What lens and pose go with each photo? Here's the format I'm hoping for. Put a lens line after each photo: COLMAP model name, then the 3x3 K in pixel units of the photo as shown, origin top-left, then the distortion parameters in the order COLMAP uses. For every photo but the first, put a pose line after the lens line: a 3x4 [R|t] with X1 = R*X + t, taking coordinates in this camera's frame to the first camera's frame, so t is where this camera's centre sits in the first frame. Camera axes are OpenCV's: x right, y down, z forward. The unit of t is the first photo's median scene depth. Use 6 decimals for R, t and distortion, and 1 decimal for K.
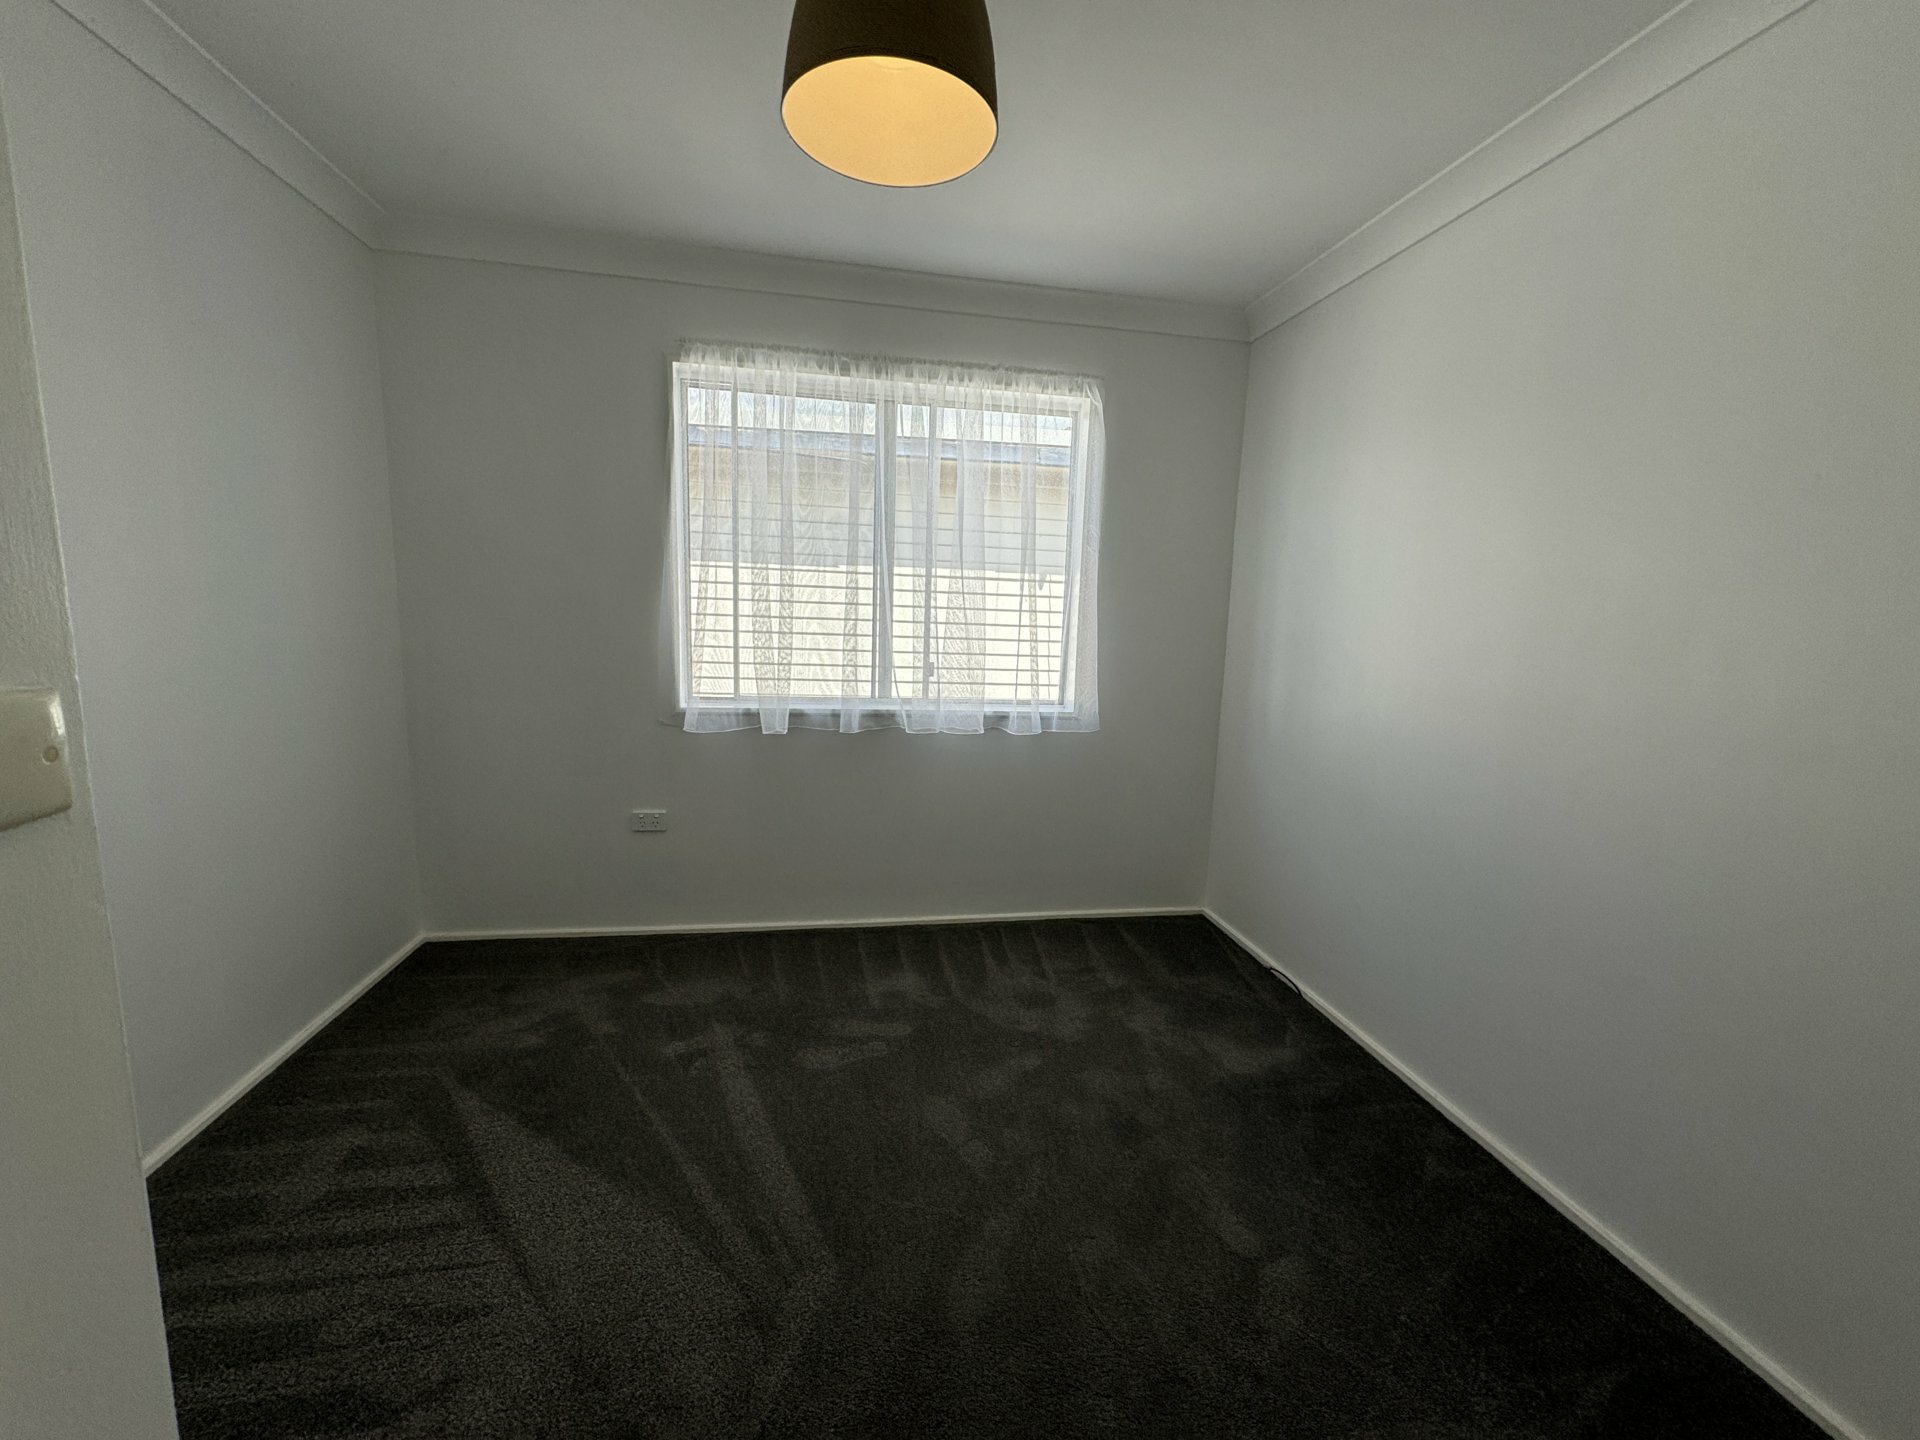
lens RADIAL K [[802.4, 0, 958.1], [0, 802.4, 709.8], [0, 0, 1]] dist [-0.000290, 0.000029]
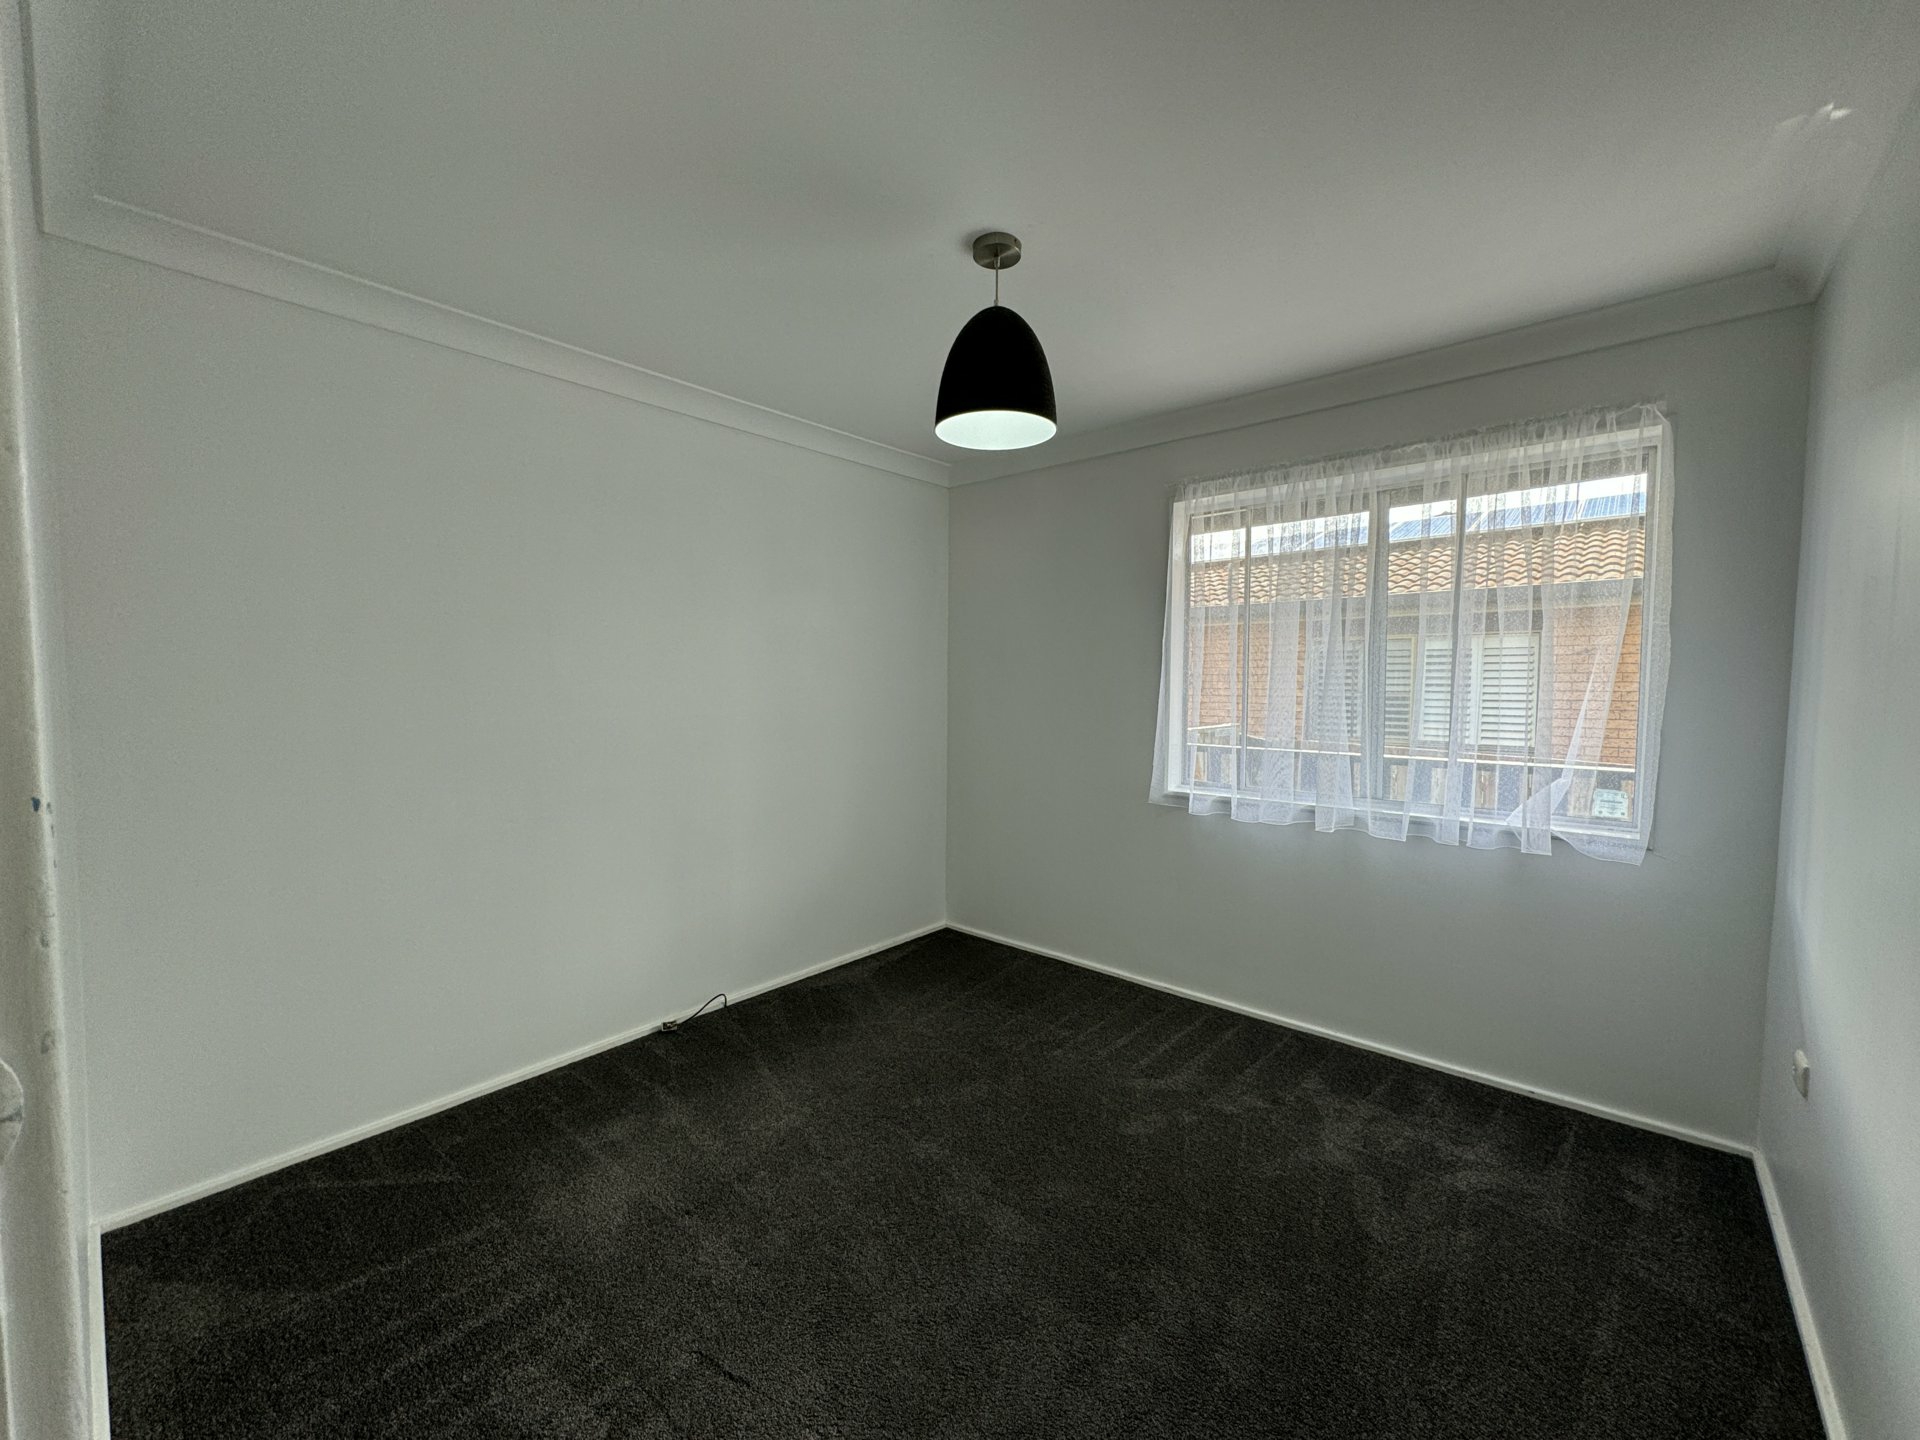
lens RADIAL K [[765.9, 0, 956.8], [0, 765.9, 721.3], [0, 0, 1]] dist [-0.000201, 0.000145]
pose [[0.625244, 0.005447, -0.780410, 0.303307], [-0.094123, 0.993203, -0.068476, 0.003272], [0.774732, 0.116268, 0.621507, 0.056744]]
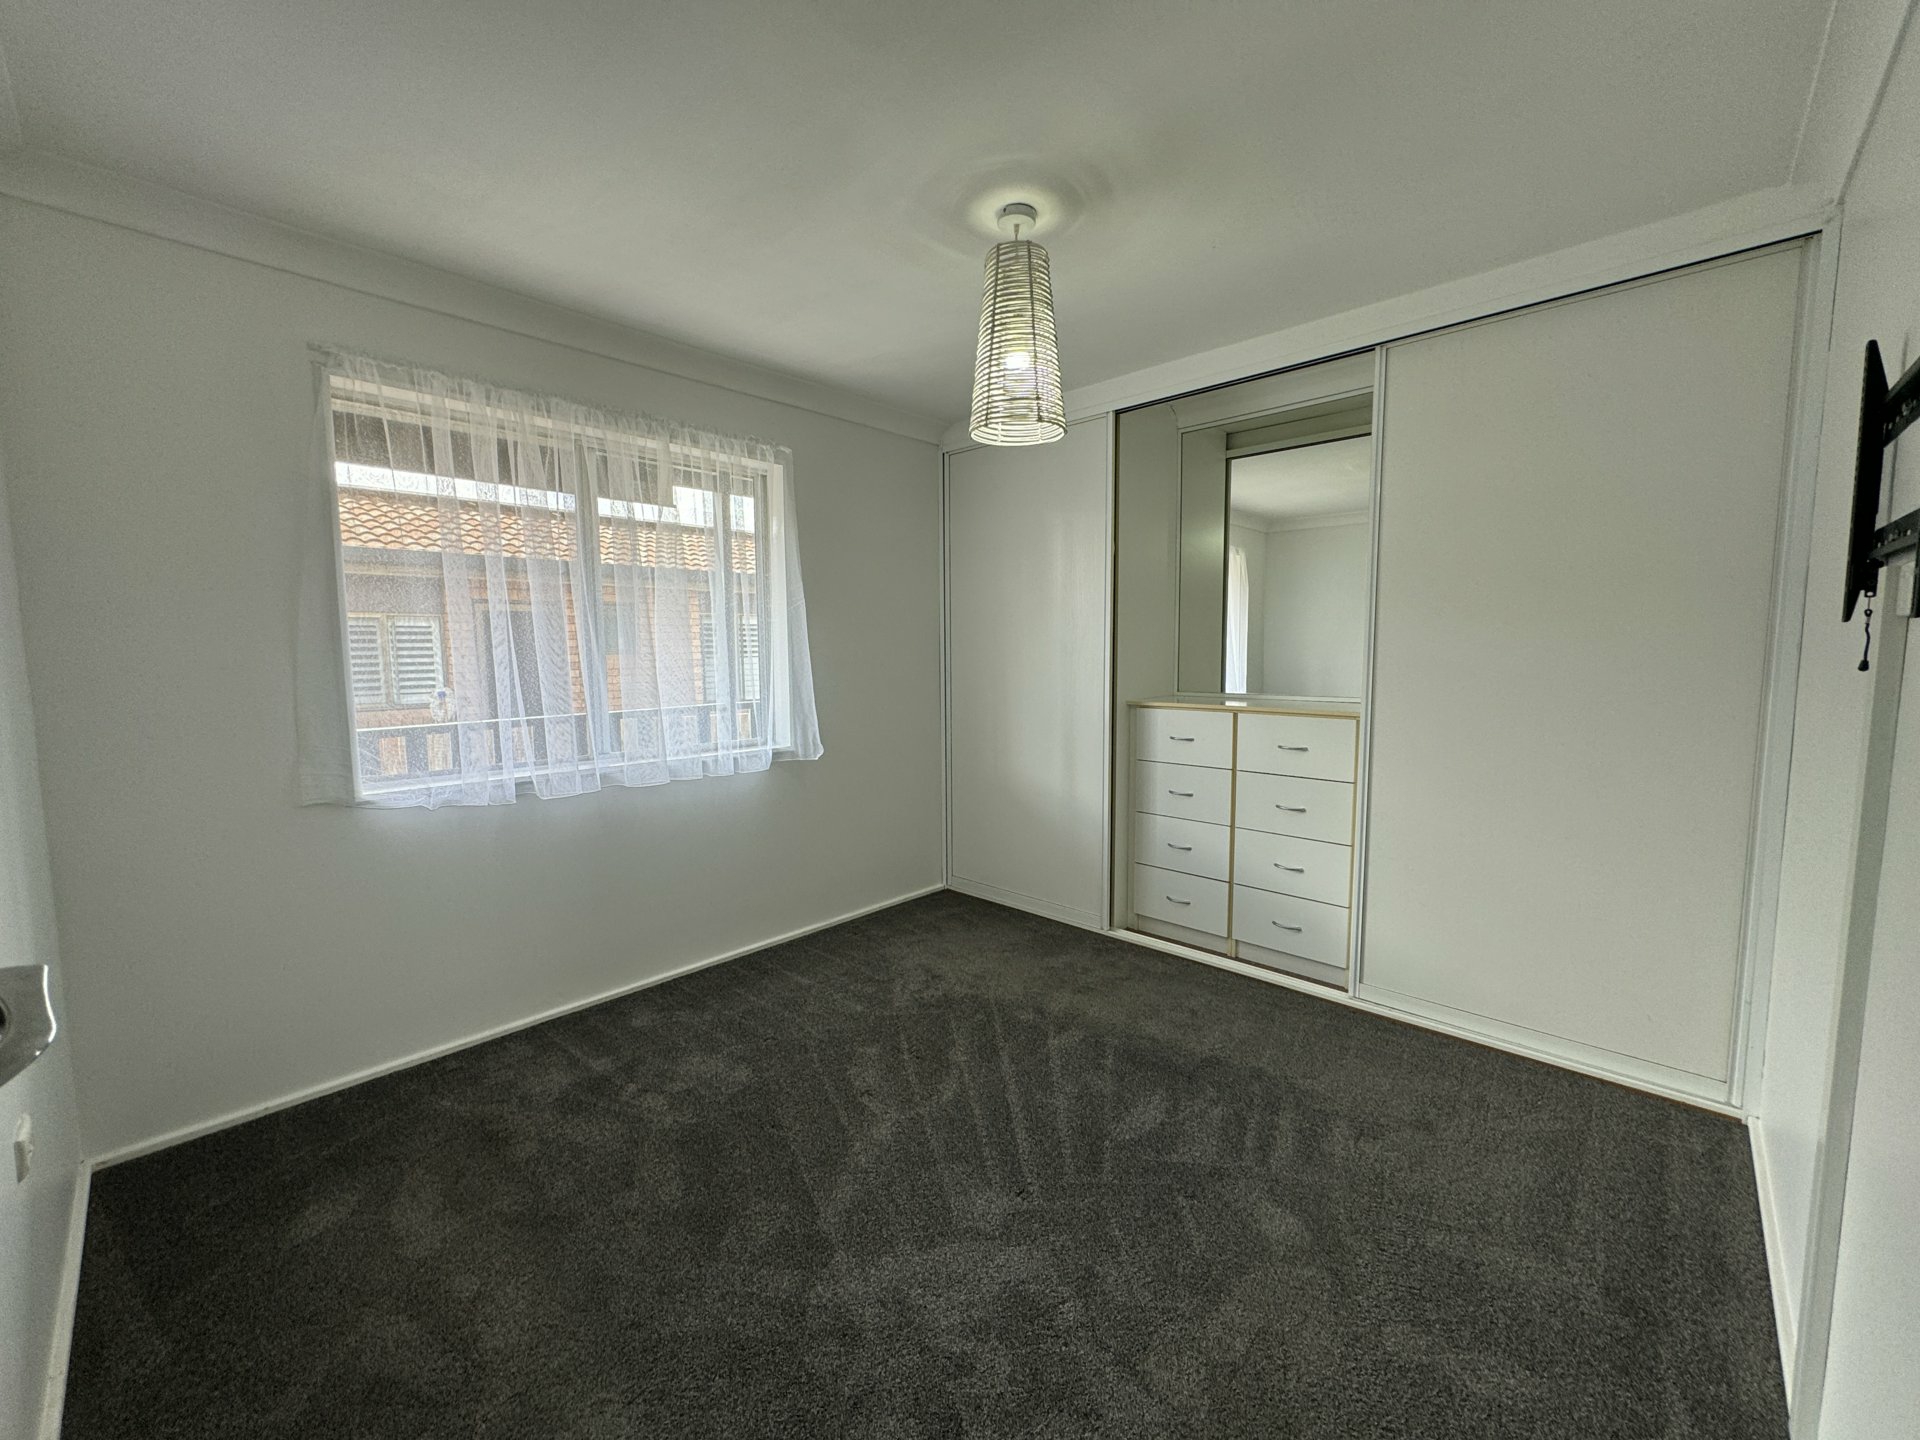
lens RADIAL K [[765.9, 0, 956.8], [0, 765.9, 721.3], [0, 0, 1]] dist [-0.000201, 0.000145]
pose [[0.782274, -0.090765, 0.616286, -0.271016], [0.116168, 0.993229, -0.001176, -0.005218], [-0.612007, 0.072513, 0.787521, 0.000512]]
